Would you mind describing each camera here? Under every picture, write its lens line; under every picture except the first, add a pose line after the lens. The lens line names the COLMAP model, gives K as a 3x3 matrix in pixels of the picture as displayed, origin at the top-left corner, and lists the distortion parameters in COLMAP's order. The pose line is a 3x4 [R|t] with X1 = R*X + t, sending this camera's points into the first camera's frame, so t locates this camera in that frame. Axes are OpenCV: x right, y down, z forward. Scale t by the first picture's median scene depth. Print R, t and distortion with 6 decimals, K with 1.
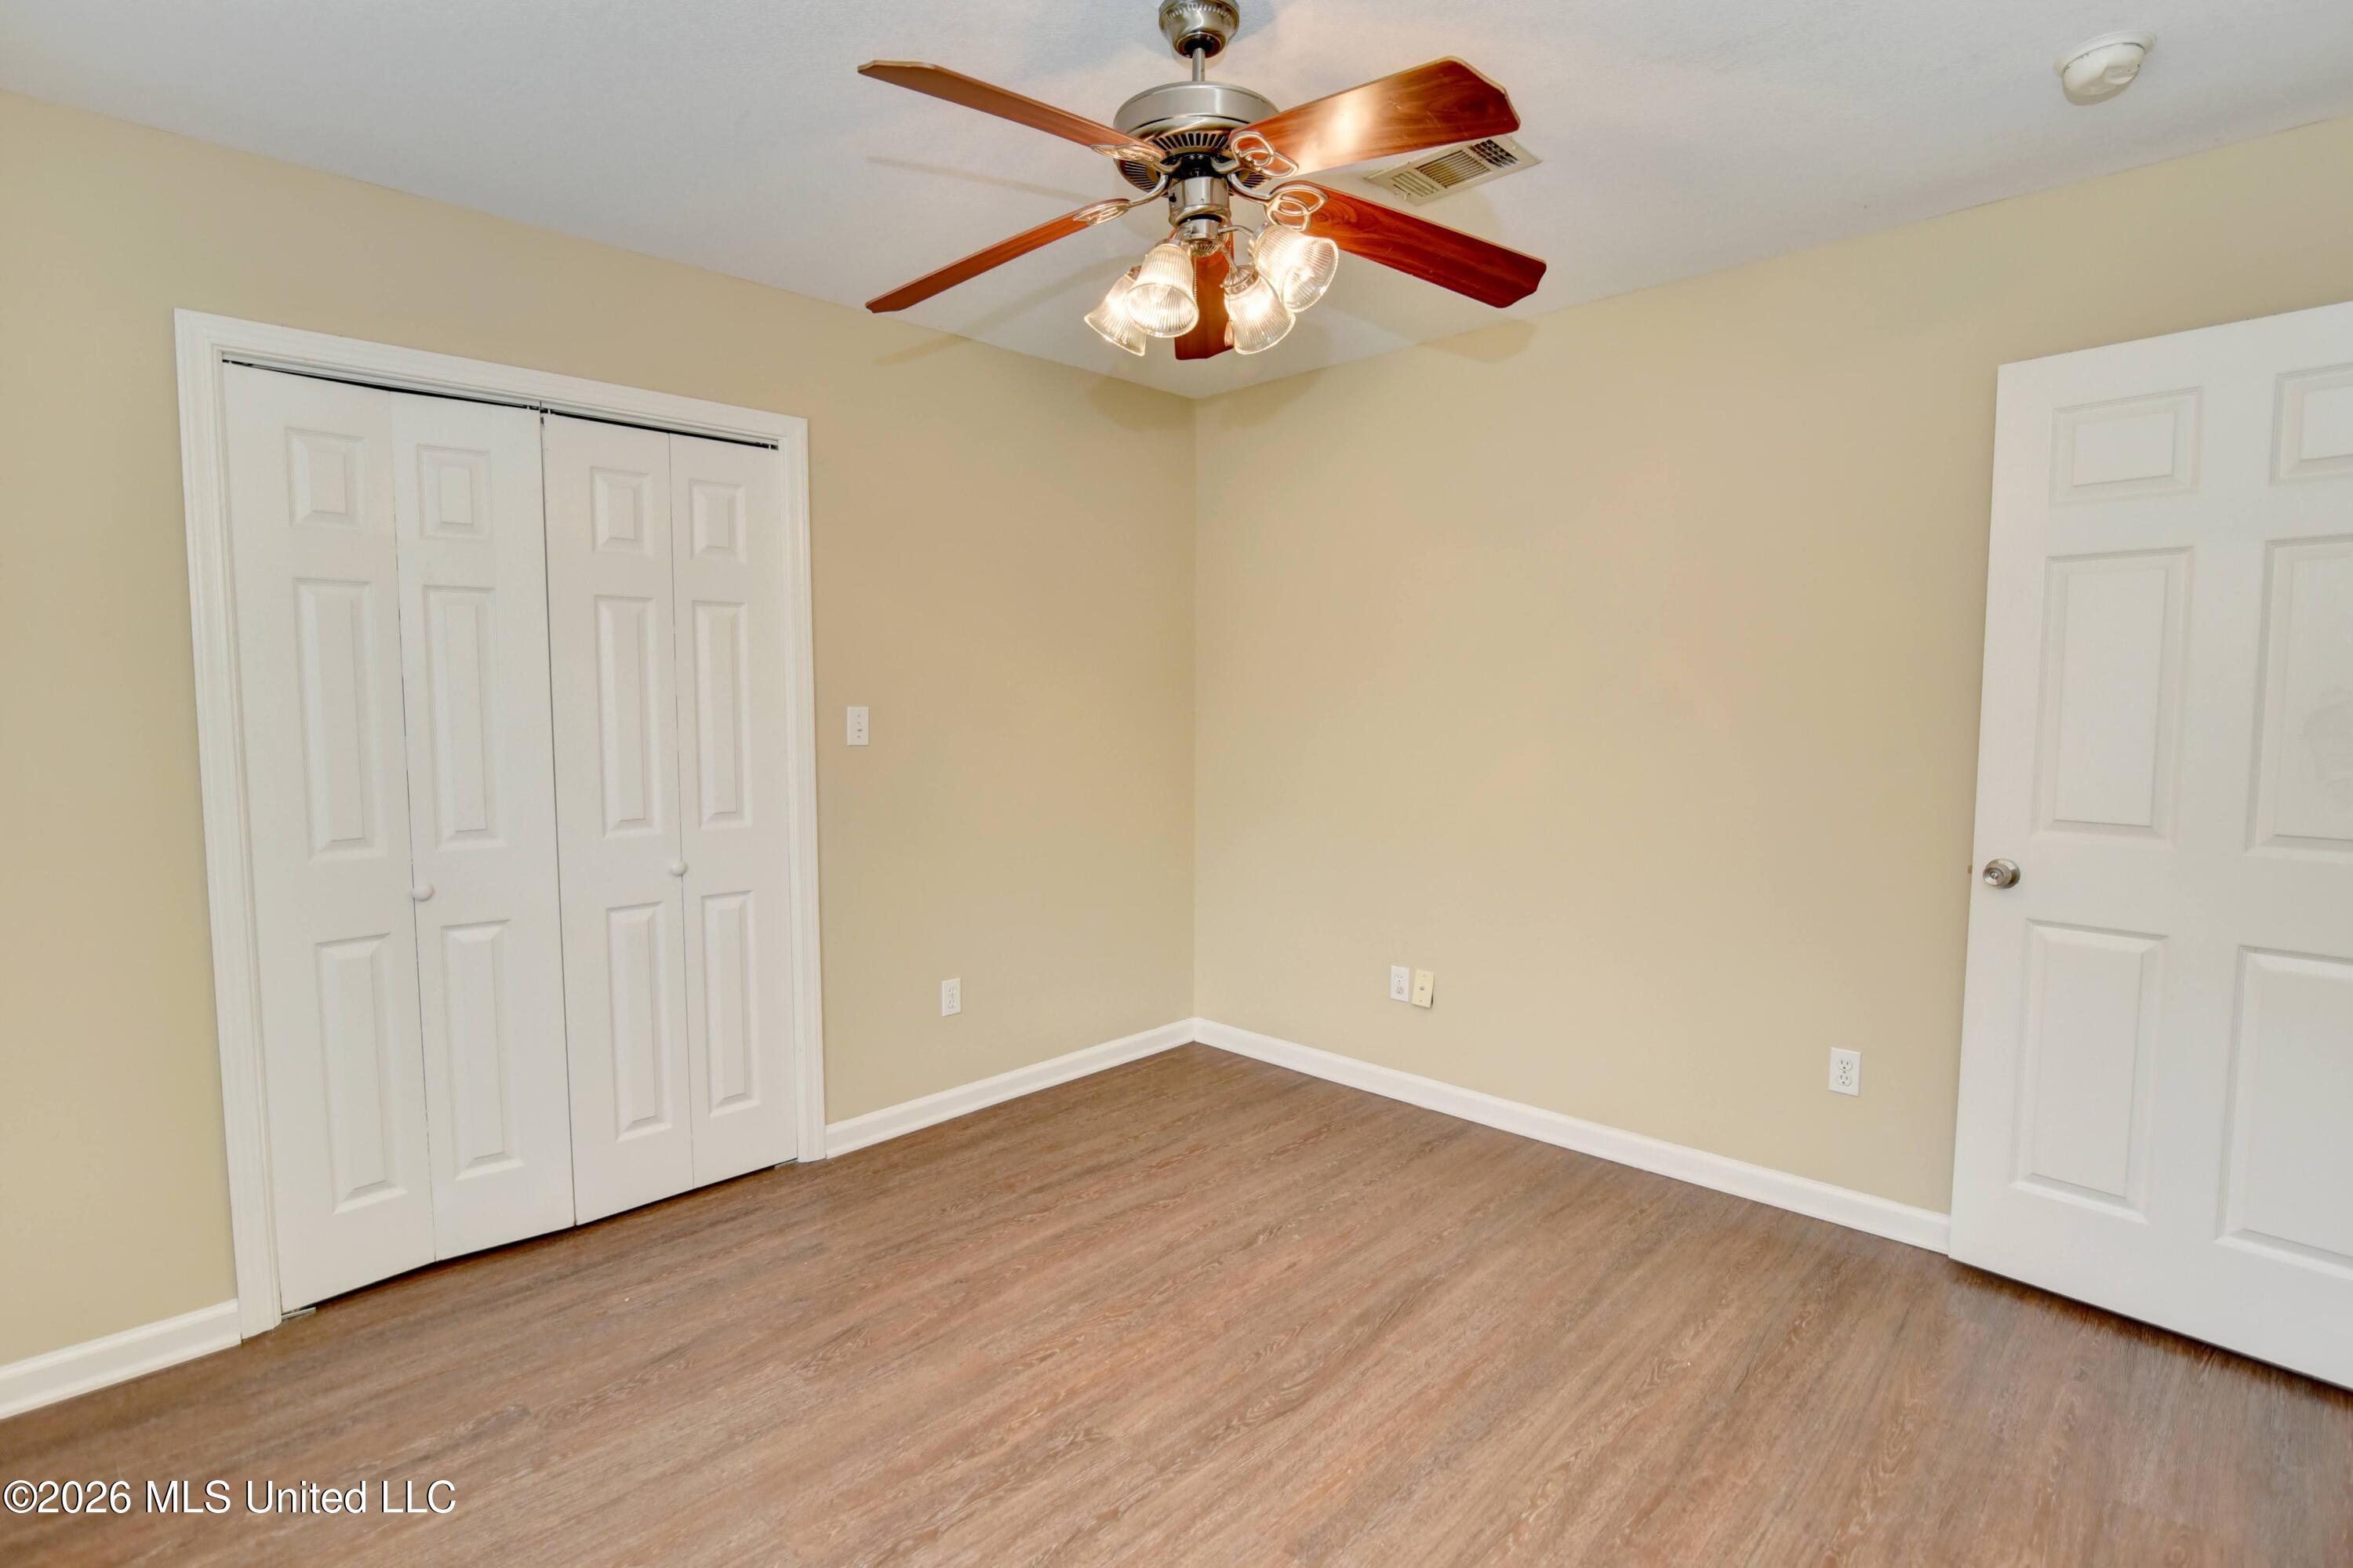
lens RADIAL K [[1103.7, 0, 1186.6], [0, 1103.7, 790.3], [0, 0, 1]] dist [-0.017088, 0.001508]
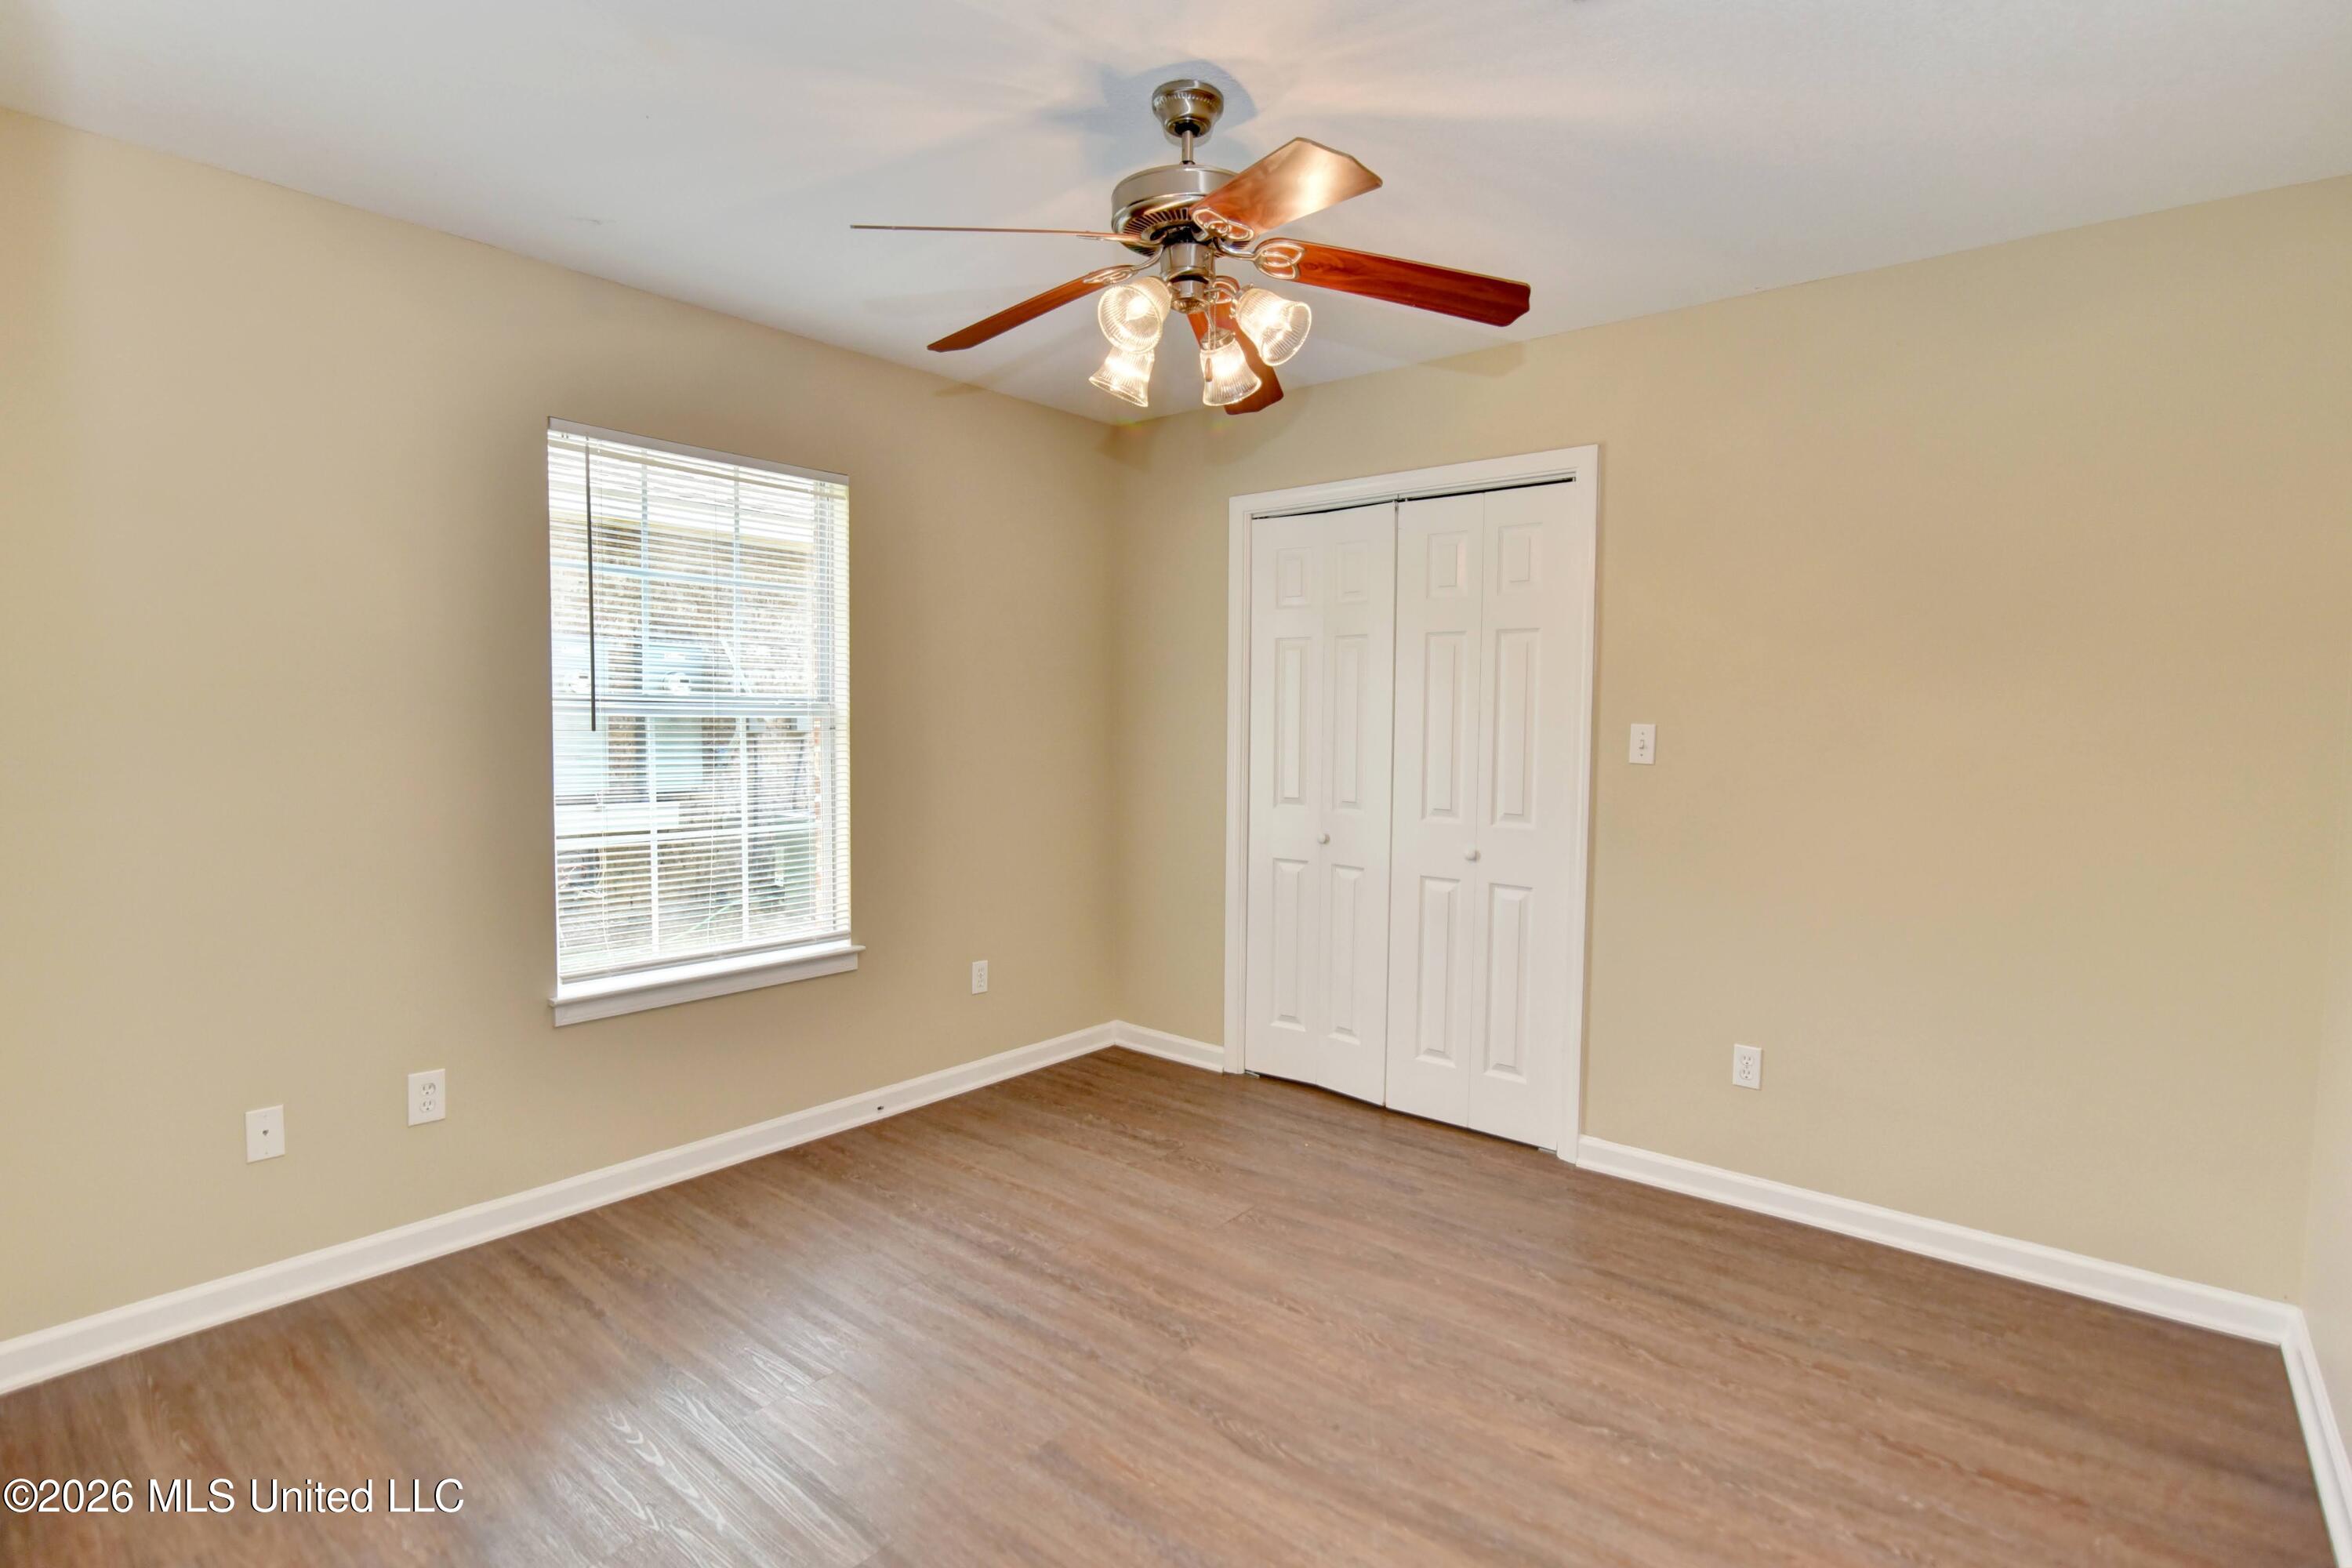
lens RADIAL K [[1103.2, 0, 1162.6], [0, 1103.2, 788.6], [0, 0, 1]] dist [-0.017088, 0.001508]
pose [[0.091835, 0.070348, -0.993286, 0.784514], [-0.095272, 0.993546, 0.061558, -0.048089], [0.991206, 0.088979, 0.097945, 0.615722]]
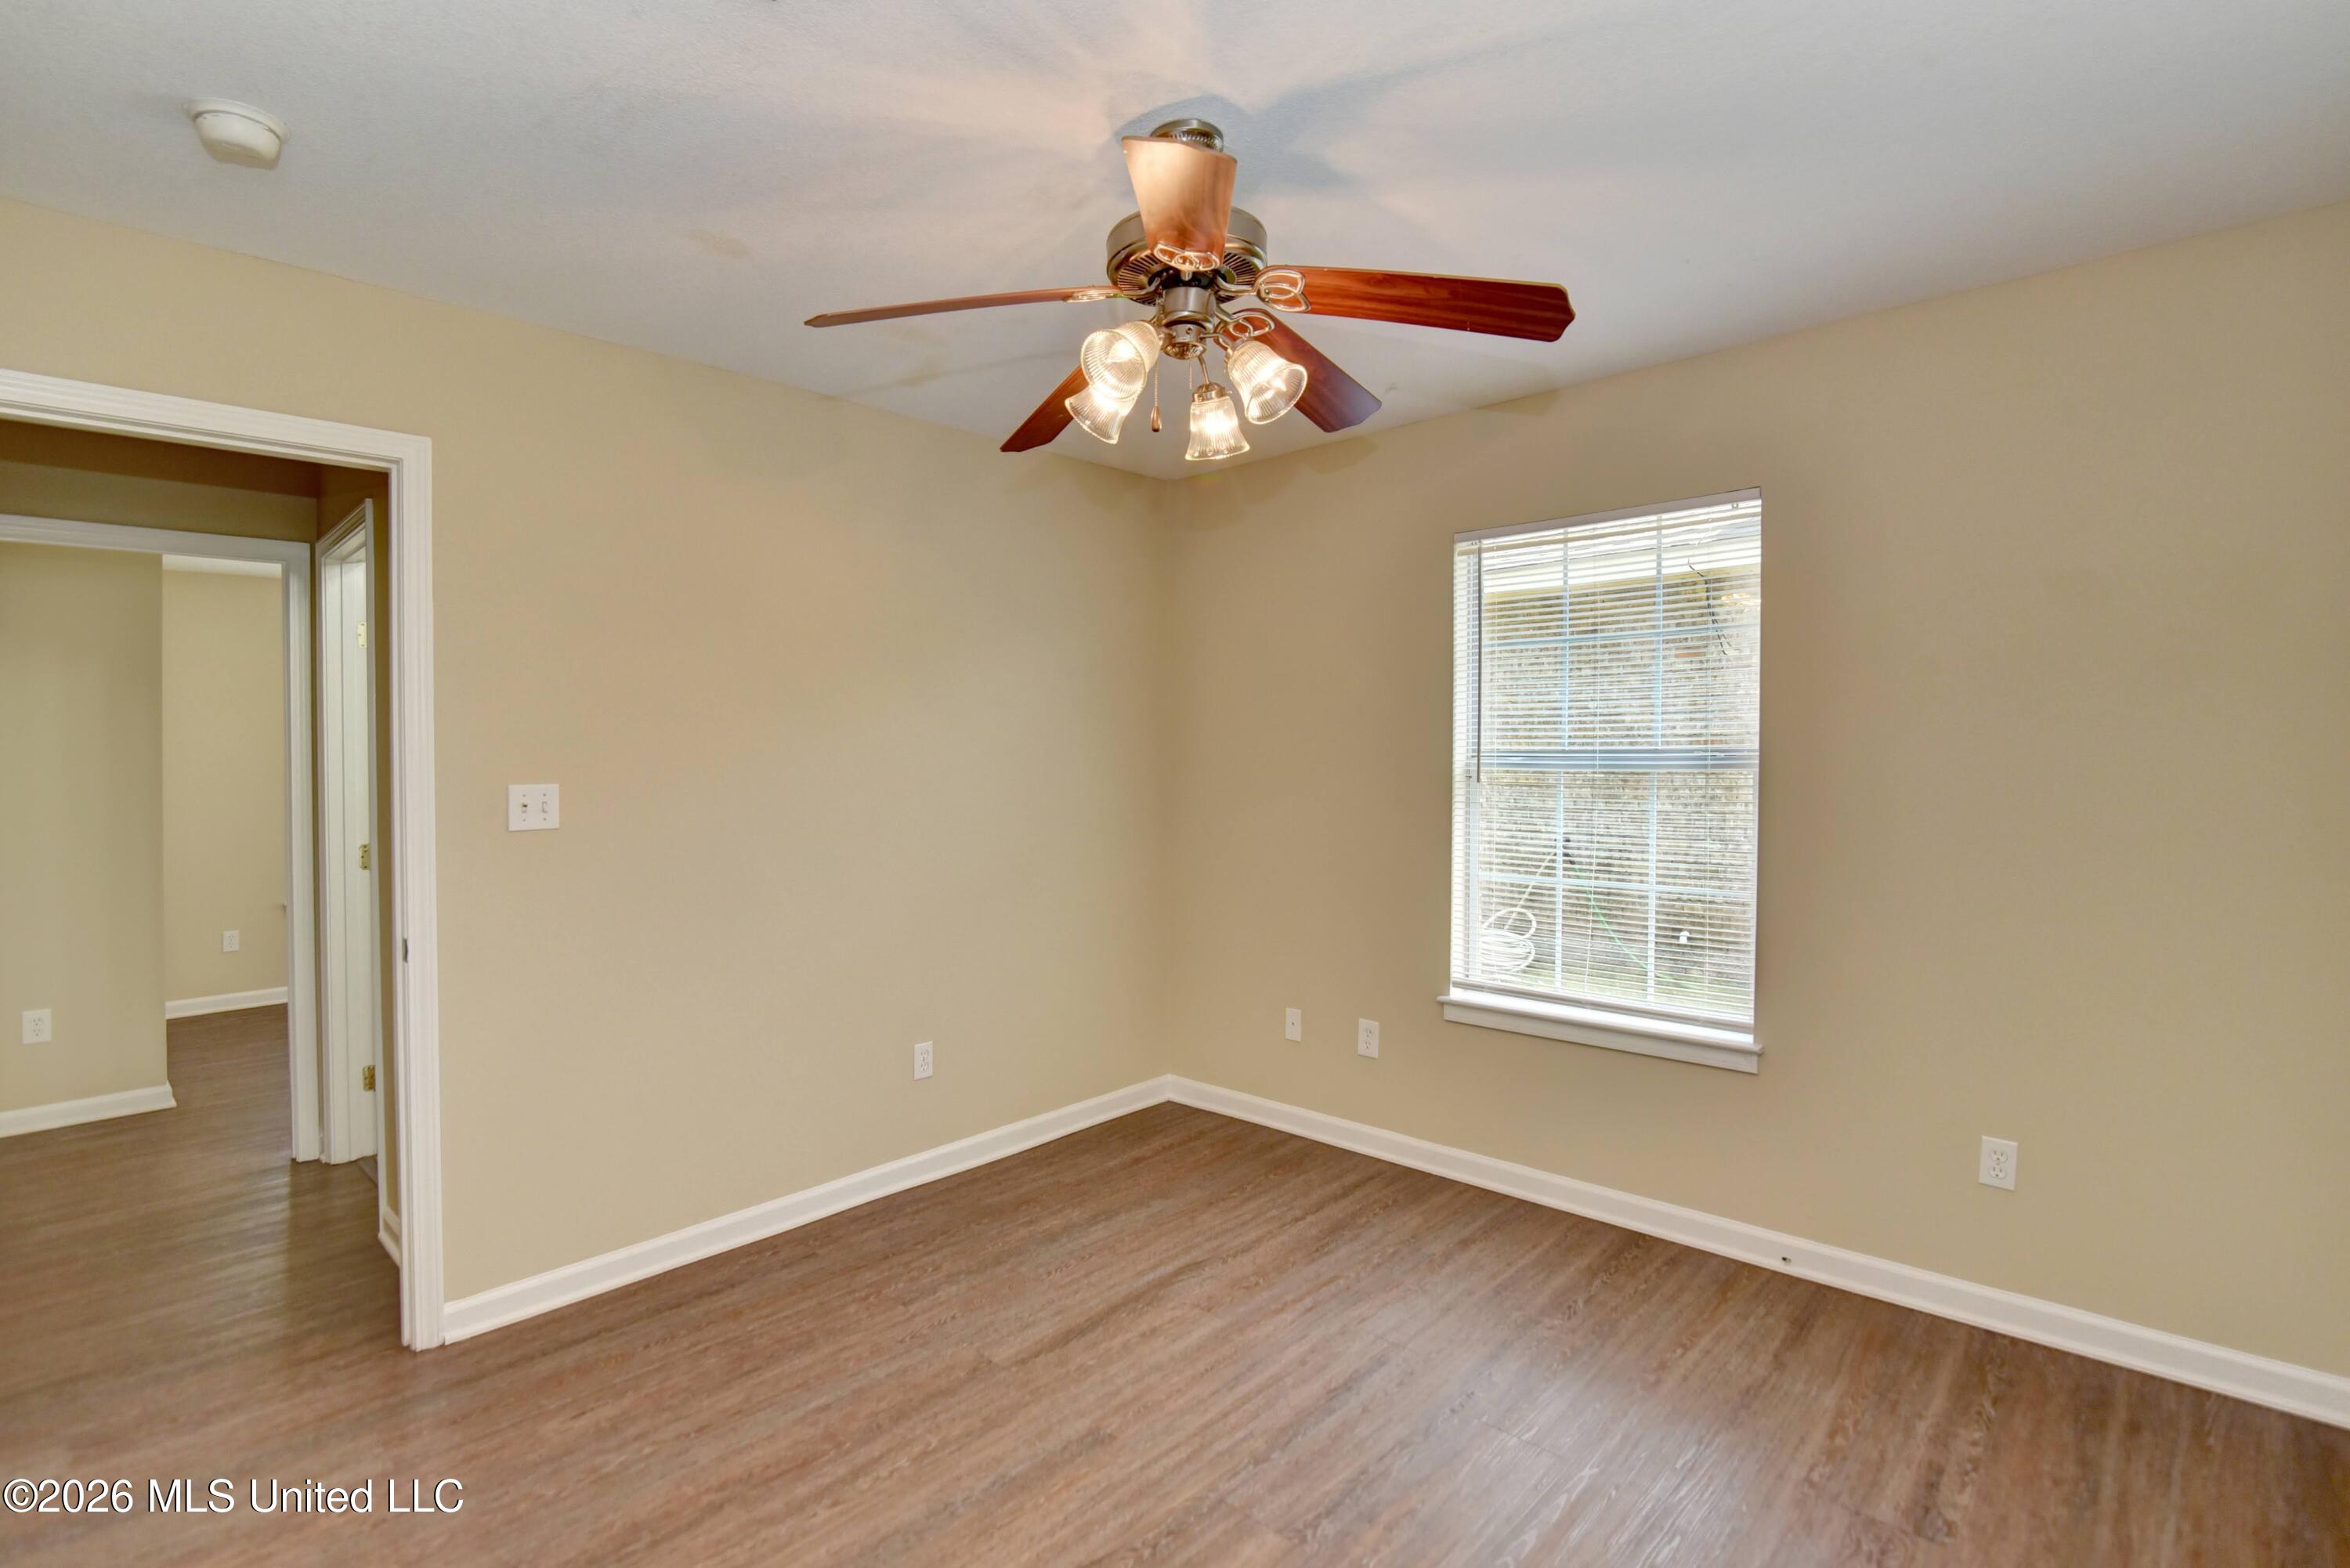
lens RADIAL K [[1102.2, 0, 1256.9], [0, 1102.2, 760.4], [0, 0, 1]] dist [-0.017088, 0.001508]
pose [[-0.996065, 0.013655, -0.087565, 0.017851], [0.005649, 0.995832, 0.091035, -0.131525], [0.088443, 0.090182, -0.991990, 1.436540]]
